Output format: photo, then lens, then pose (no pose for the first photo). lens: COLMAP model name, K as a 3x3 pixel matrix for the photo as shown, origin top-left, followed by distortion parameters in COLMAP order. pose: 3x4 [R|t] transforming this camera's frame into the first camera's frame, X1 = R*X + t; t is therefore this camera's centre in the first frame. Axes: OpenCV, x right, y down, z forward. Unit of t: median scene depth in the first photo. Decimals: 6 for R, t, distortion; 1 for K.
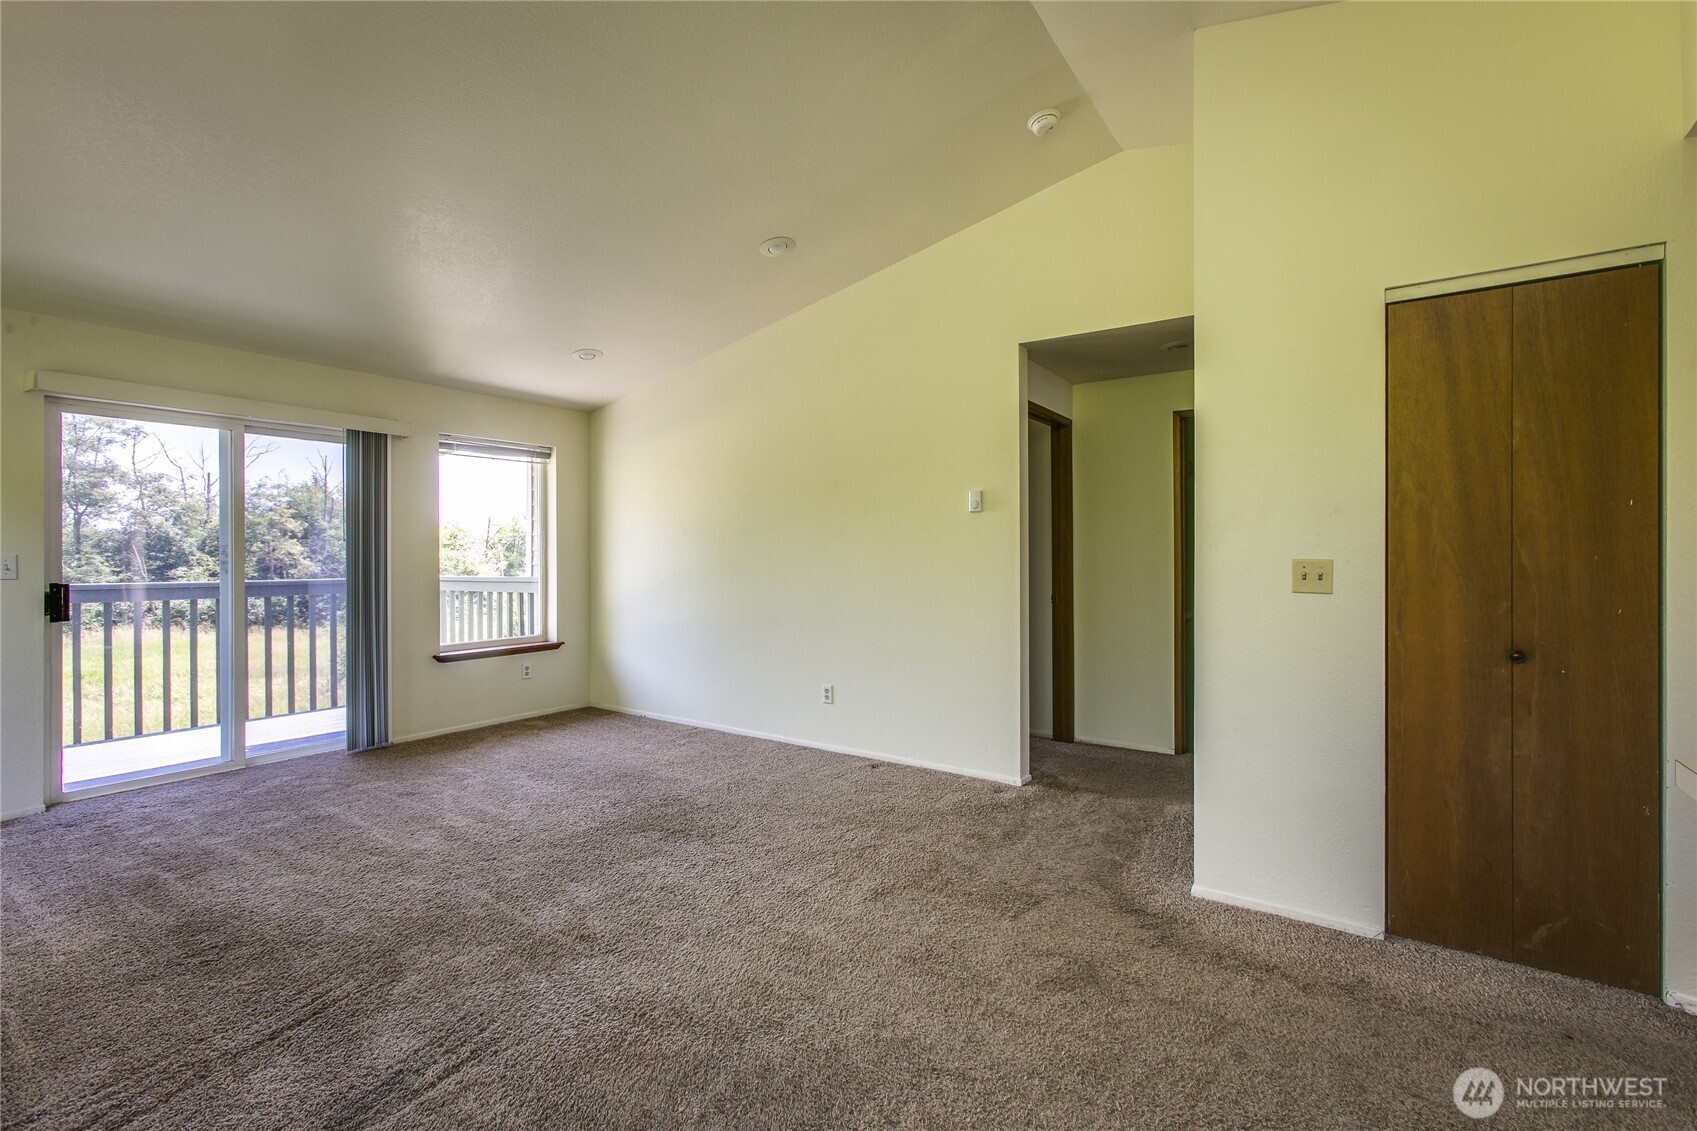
lens RADIAL K [[754.6, 0, 837.5], [0, 754.6, 556.5], [0, 0, 1]] dist [0.002648, 0.002342]
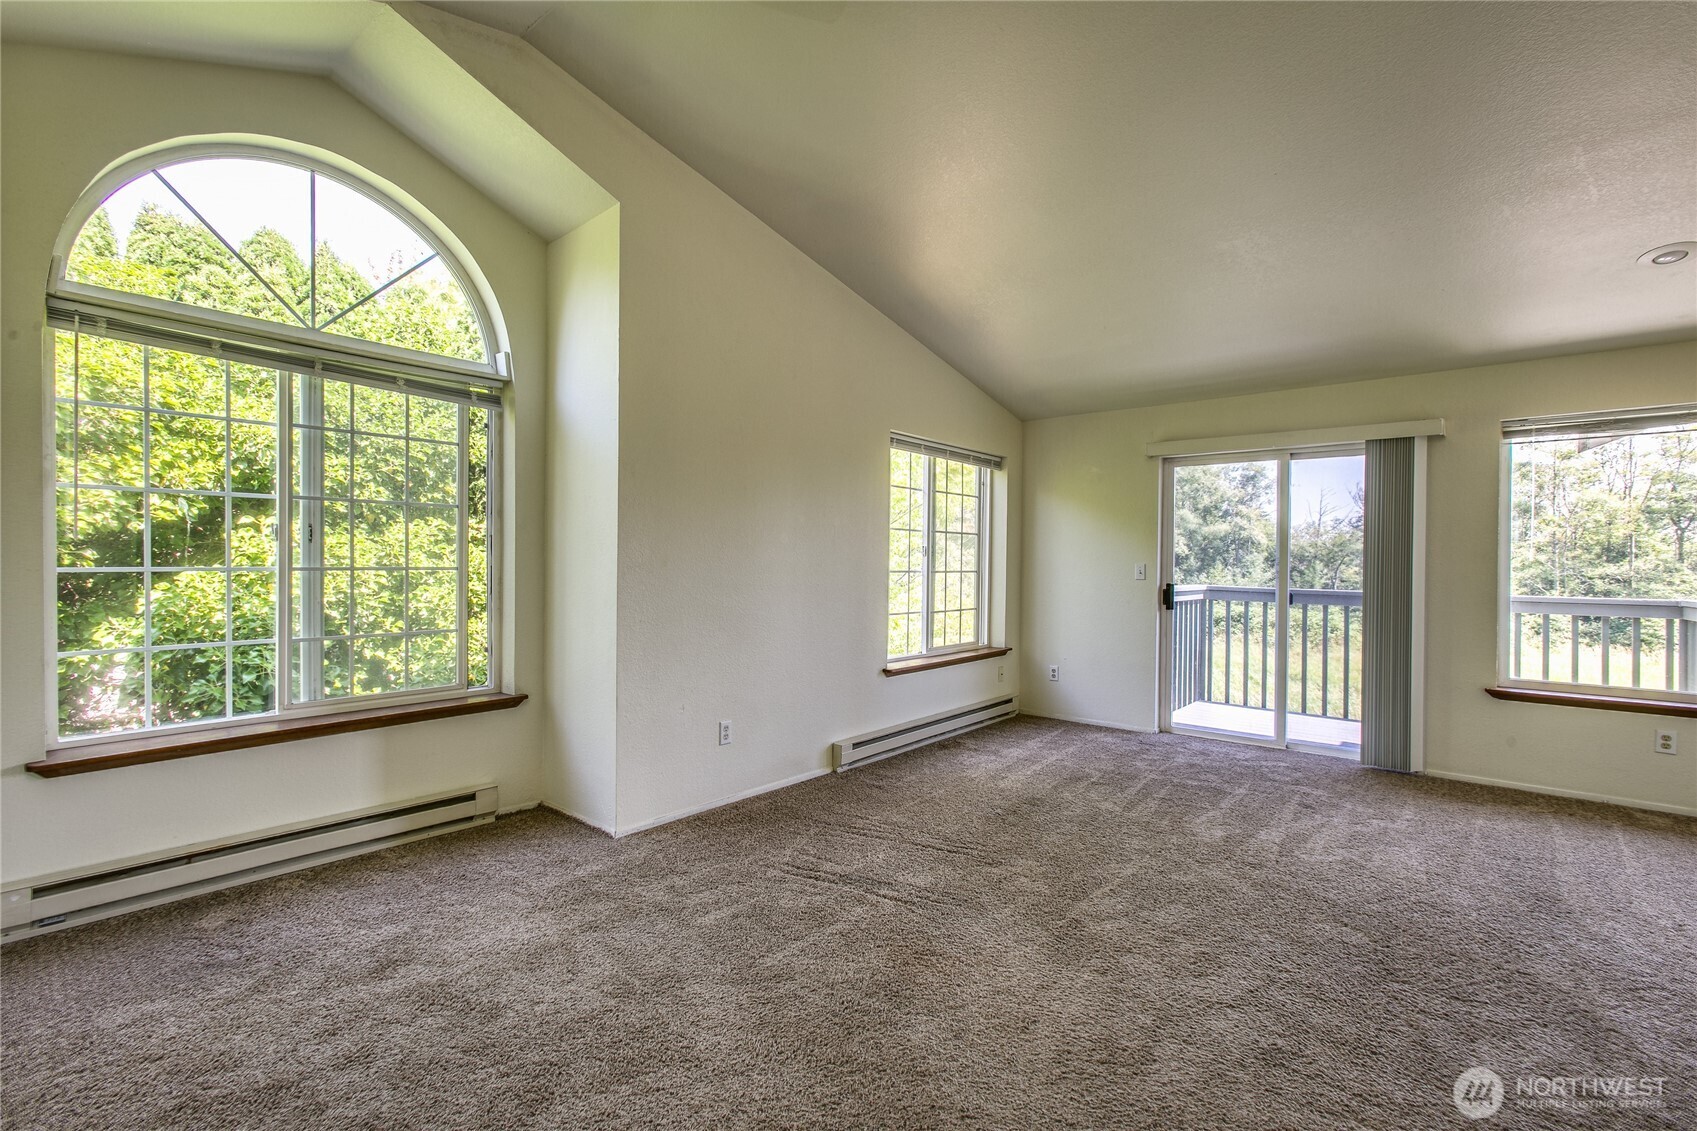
lens RADIAL K [[754.6, 0, 855.0], [0, 754.6, 565.4], [0, 0, 1]] dist [0.002648, 0.002342]
pose [[-0.067374, 0.003957, -0.997720, 0.384432], [-0.015170, 0.999872, 0.004990, 0.001714], [0.997612, 0.015471, -0.067305, 0.390140]]
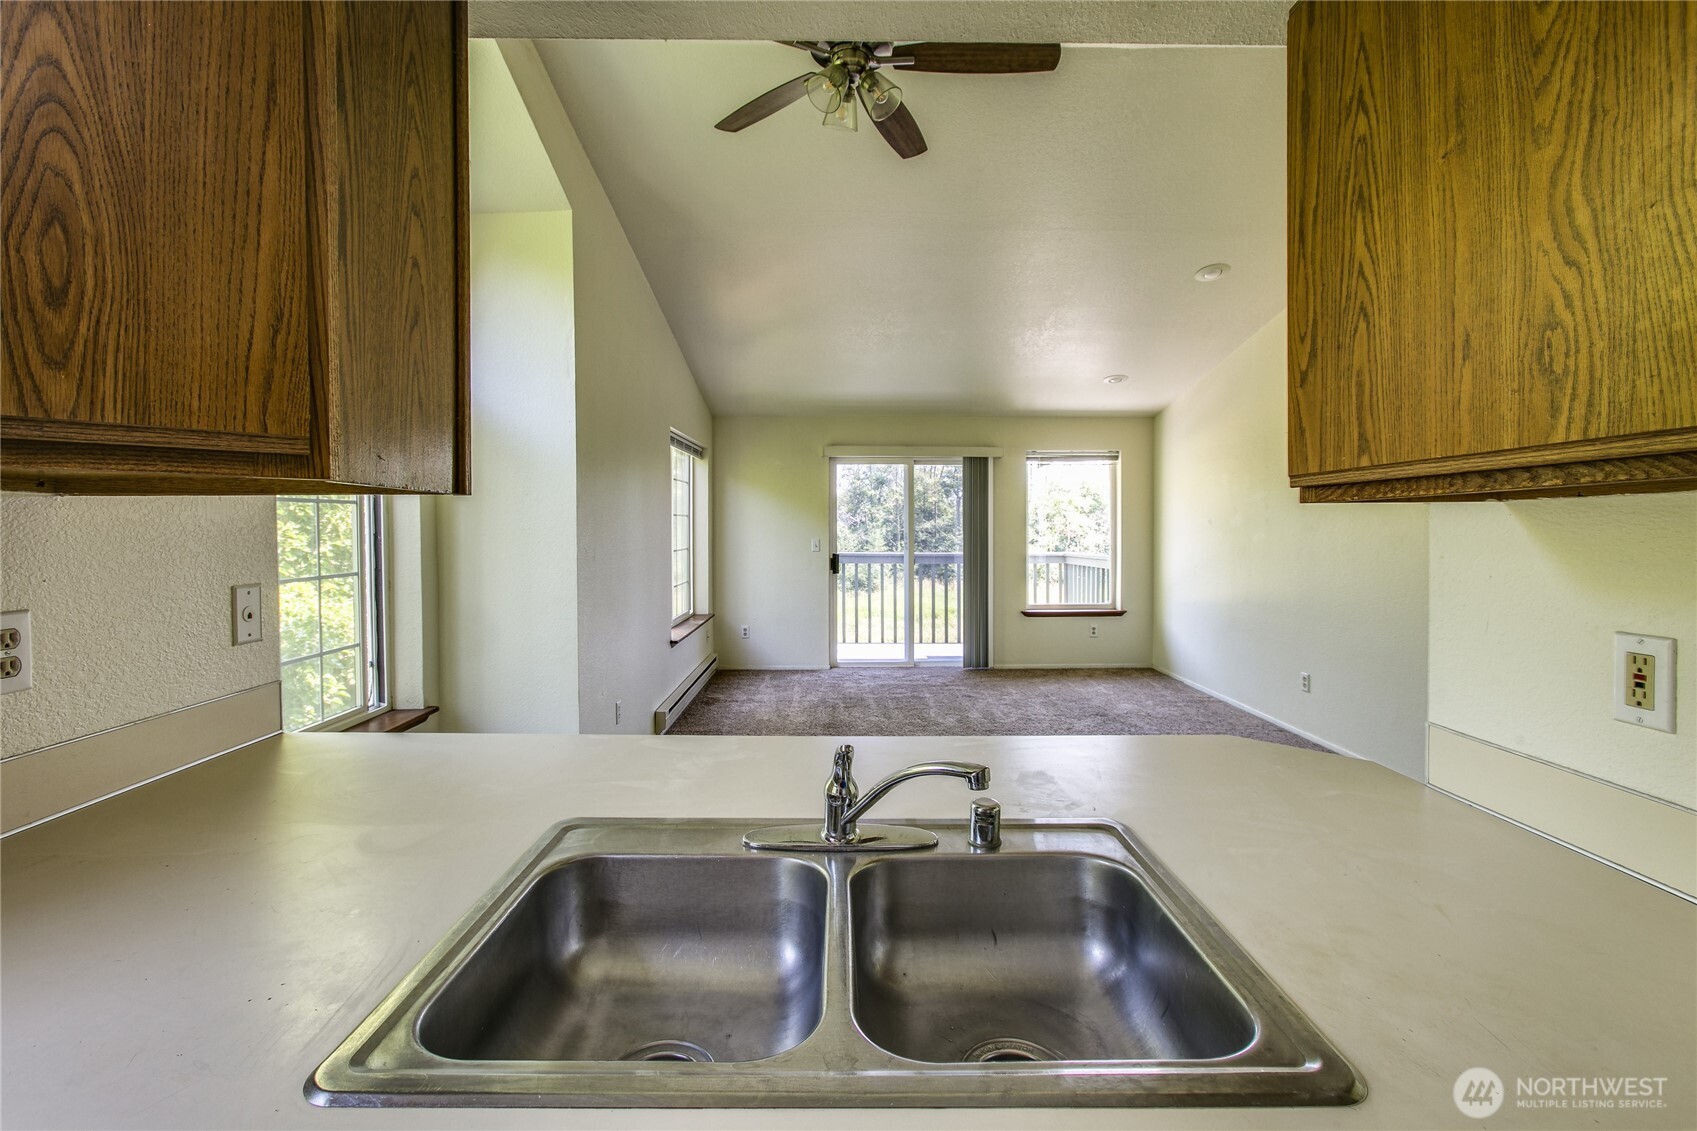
lens RADIAL K [[754.6, 0, 865.2], [0, 754.6, 536.4], [0, 0, 1]] dist [0.002648, 0.002342]
pose [[0.600869, 0.009621, -0.799290, 0.447167], [-0.000914, 0.999935, 0.011349, -0.024562], [0.799347, -0.006089, 0.600839, -0.077858]]
